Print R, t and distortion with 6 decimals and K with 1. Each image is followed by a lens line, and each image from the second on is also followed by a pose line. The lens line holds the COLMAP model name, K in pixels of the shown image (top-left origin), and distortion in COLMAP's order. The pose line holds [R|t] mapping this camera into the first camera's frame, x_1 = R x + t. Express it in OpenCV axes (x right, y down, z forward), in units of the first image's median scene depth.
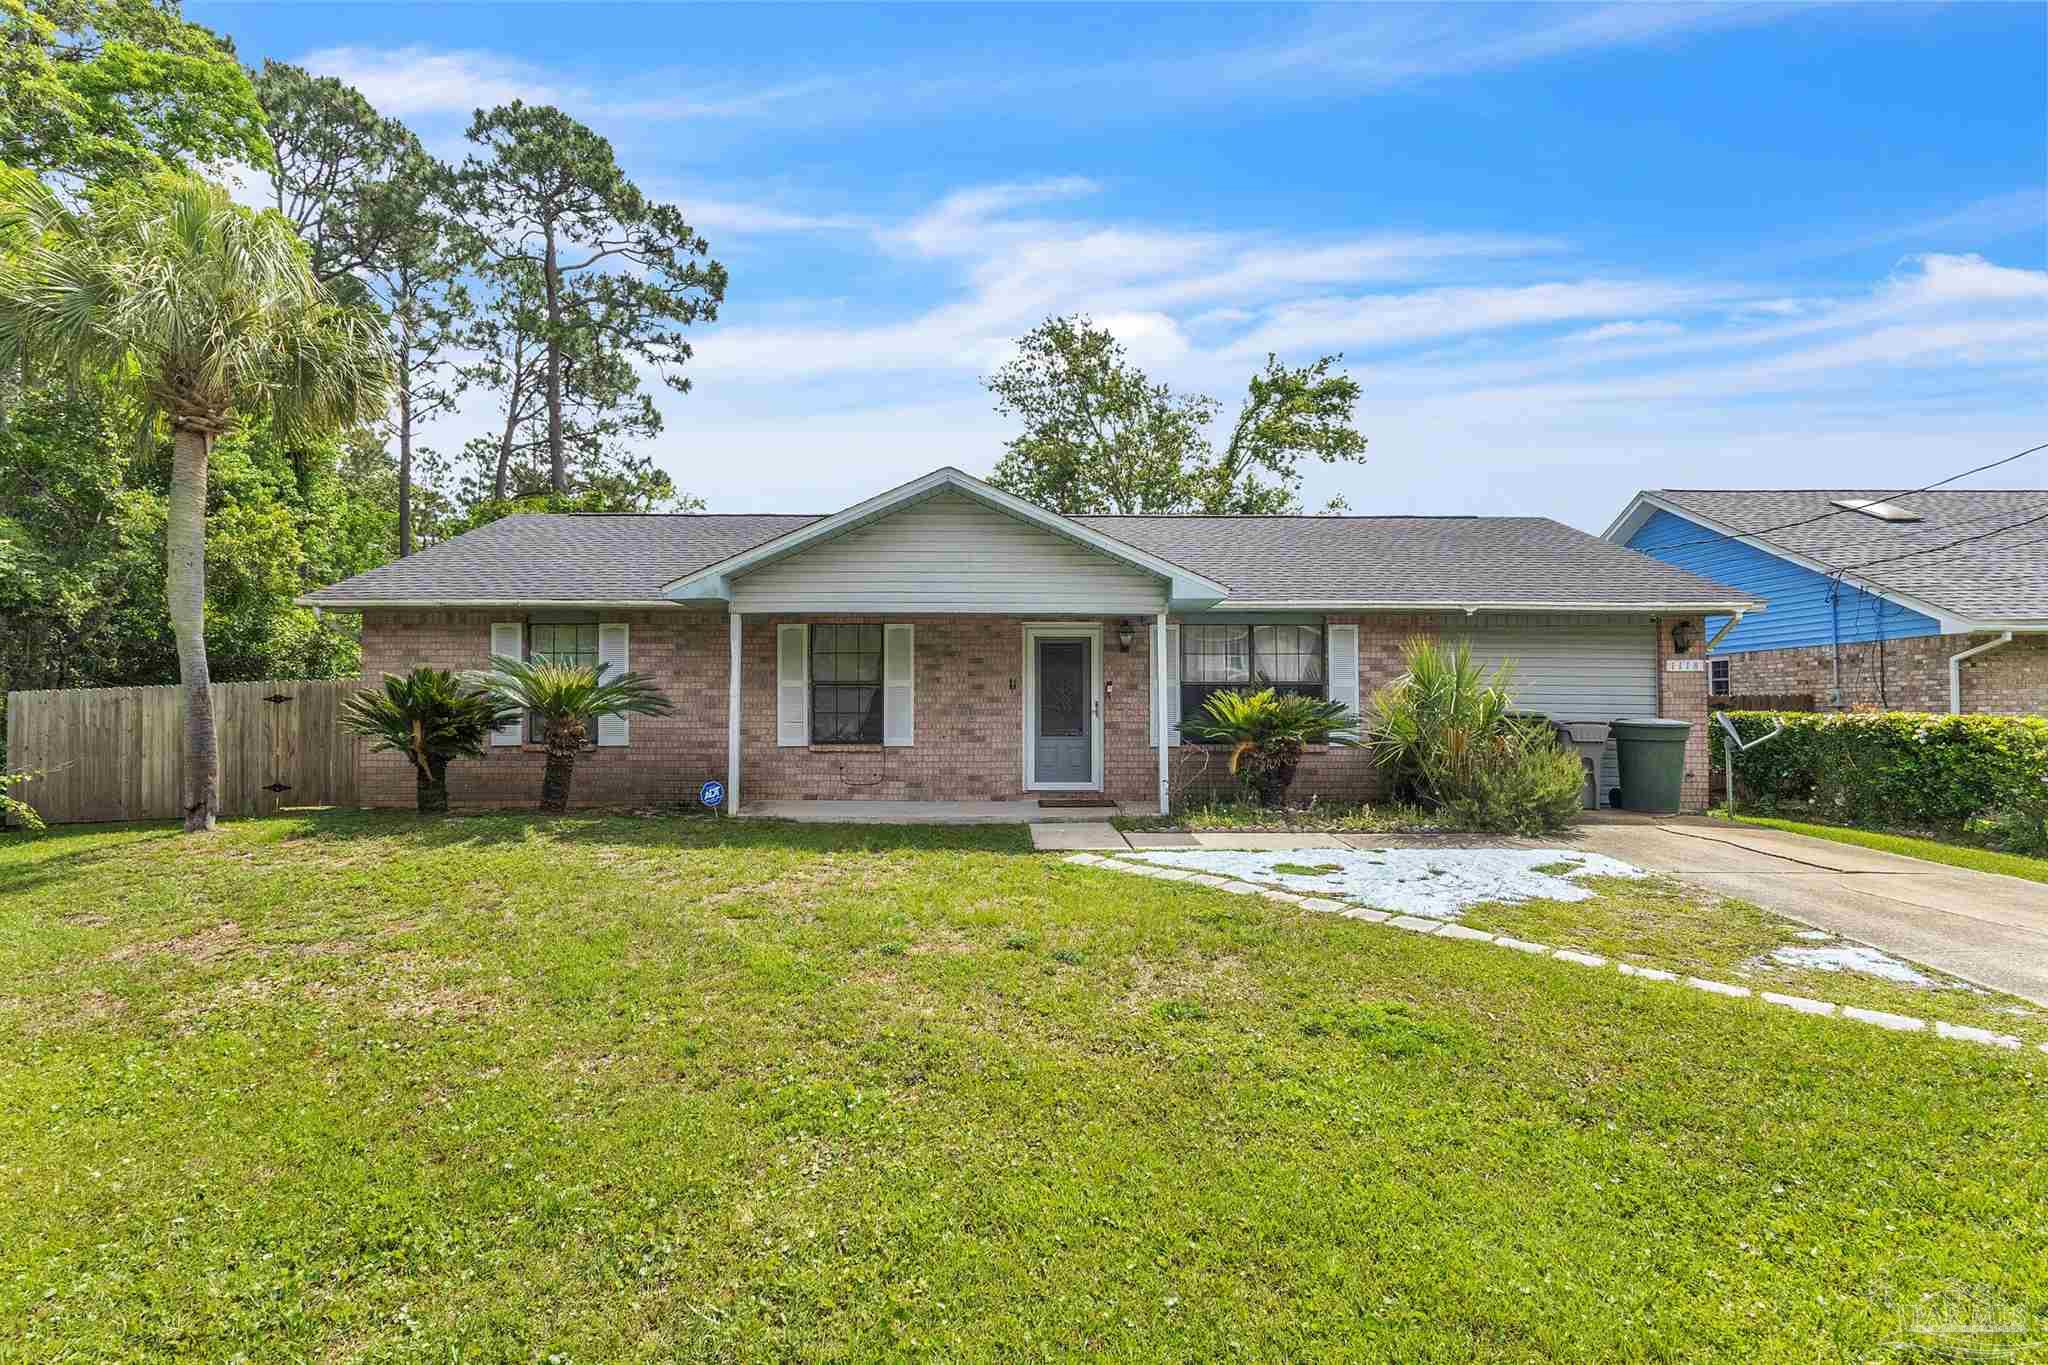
lens RADIAL K [[965.4, 0, 1024.0], [0, 965.4, 682.5], [0, 0, 1]] dist [0.003785, 0.001403]
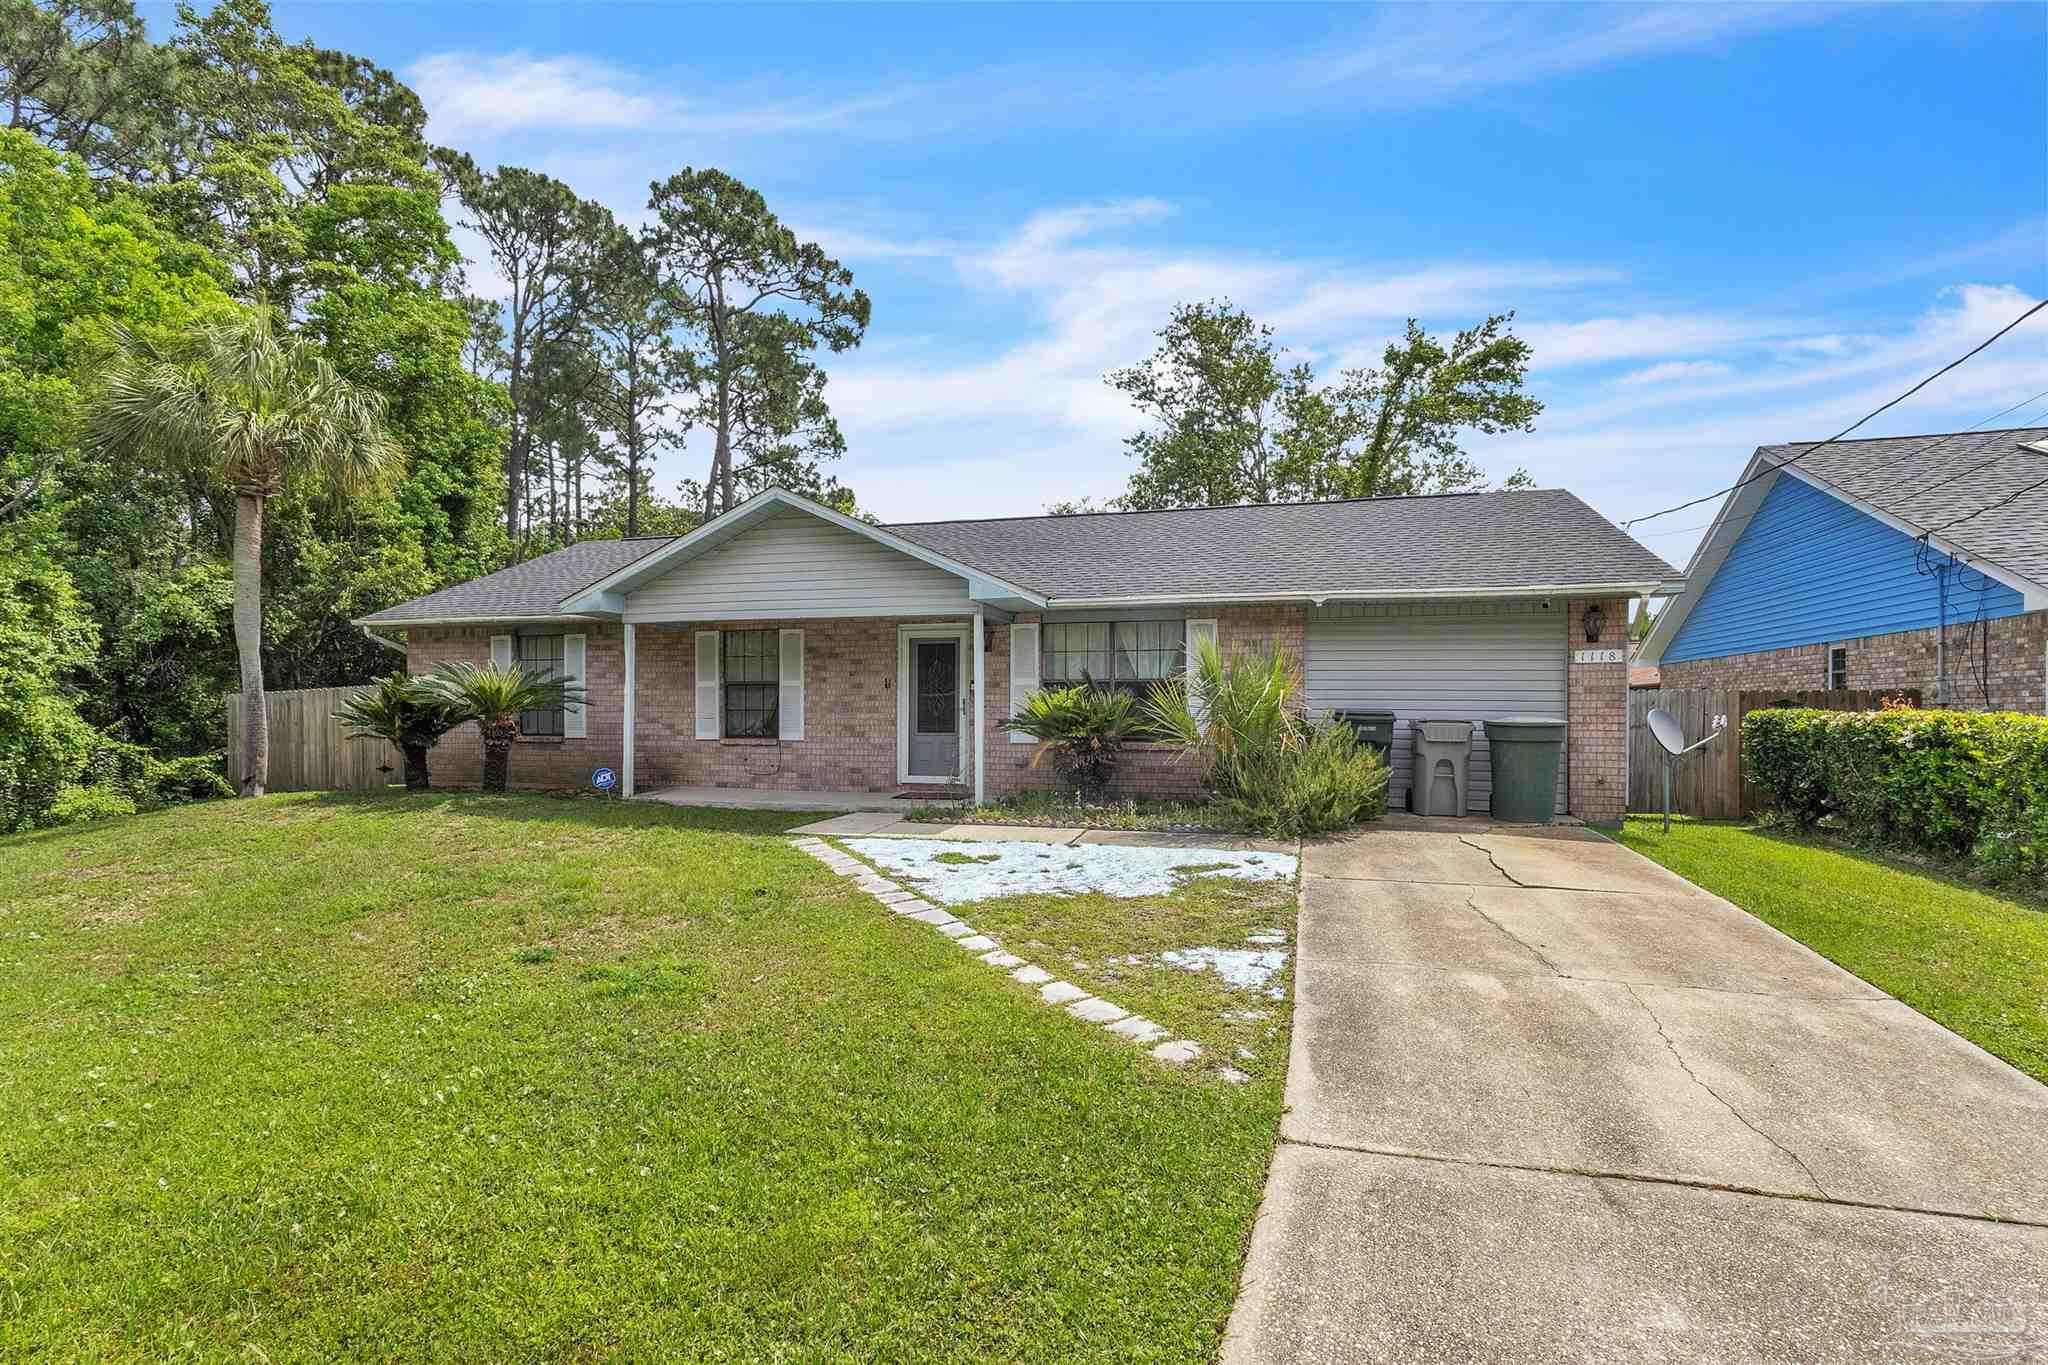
lens RADIAL K [[976.1, 0, 1027.4], [0, 976.1, 711.8], [0, 0, 1]] dist [-0.003401, 0.009704]
pose [[0.960485, 0.000836, -0.278332, 0.434360], [0.007267, 0.999579, 0.028078, 0.004109], [0.278238, -0.028991, 0.960075, 0.008482]]
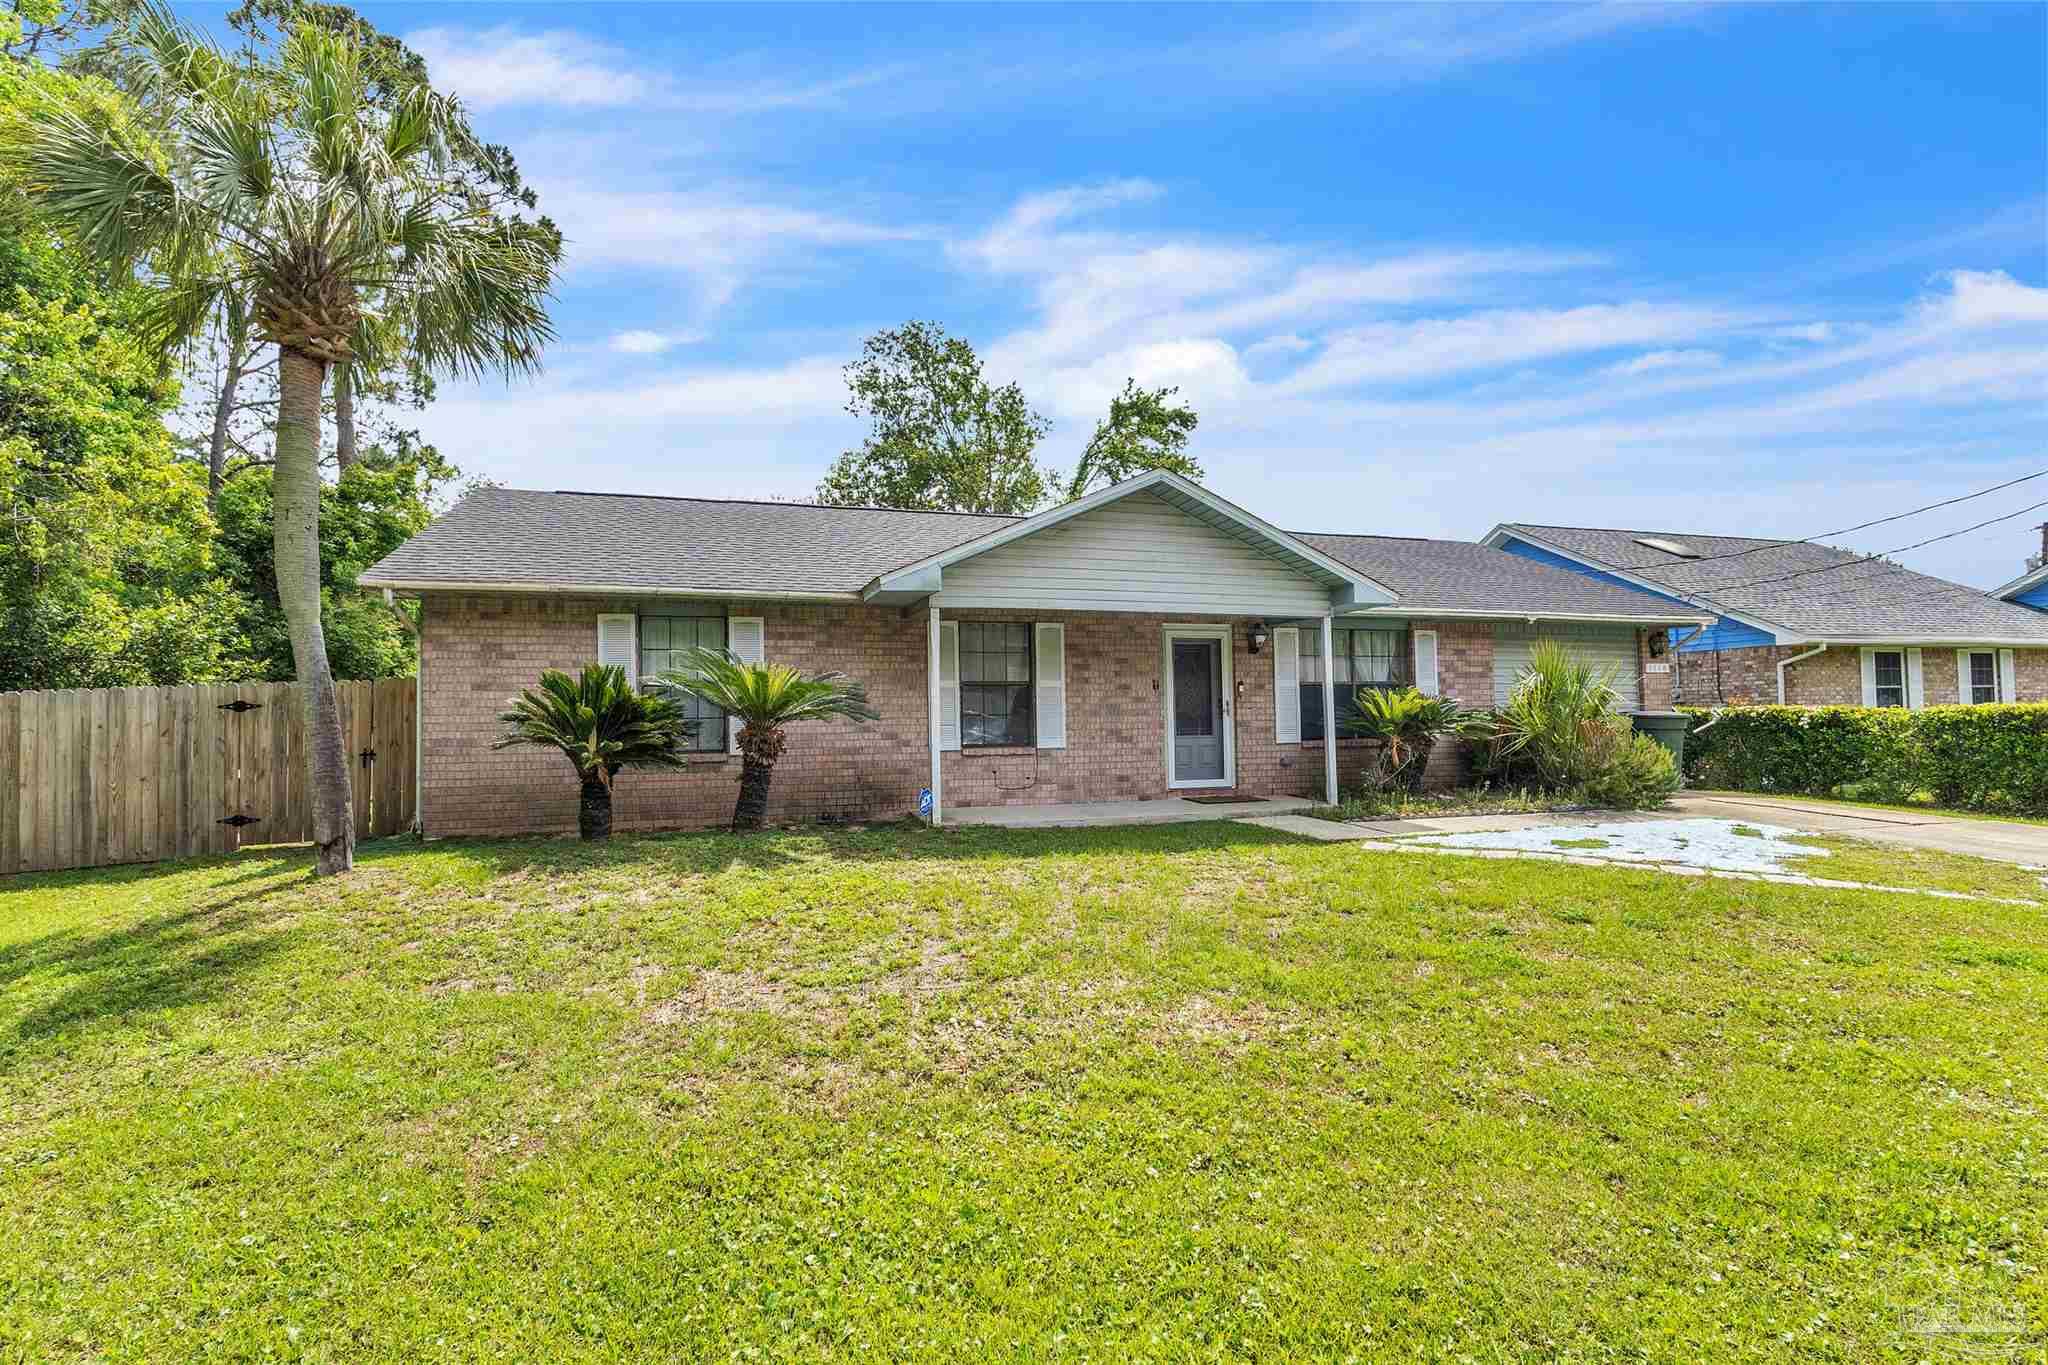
lens RADIAL K [[957.0, 0, 1024.0], [0, 957.0, 682.5], [0, 0, 1]] dist [0.004360, 0.000912]
pose [[0.954877, -0.001632, 0.296996, -0.439592], [0.004567, 0.999947, -0.009187, 0.008389], [-0.296965, 0.010129, 0.954835, 0.083294]]
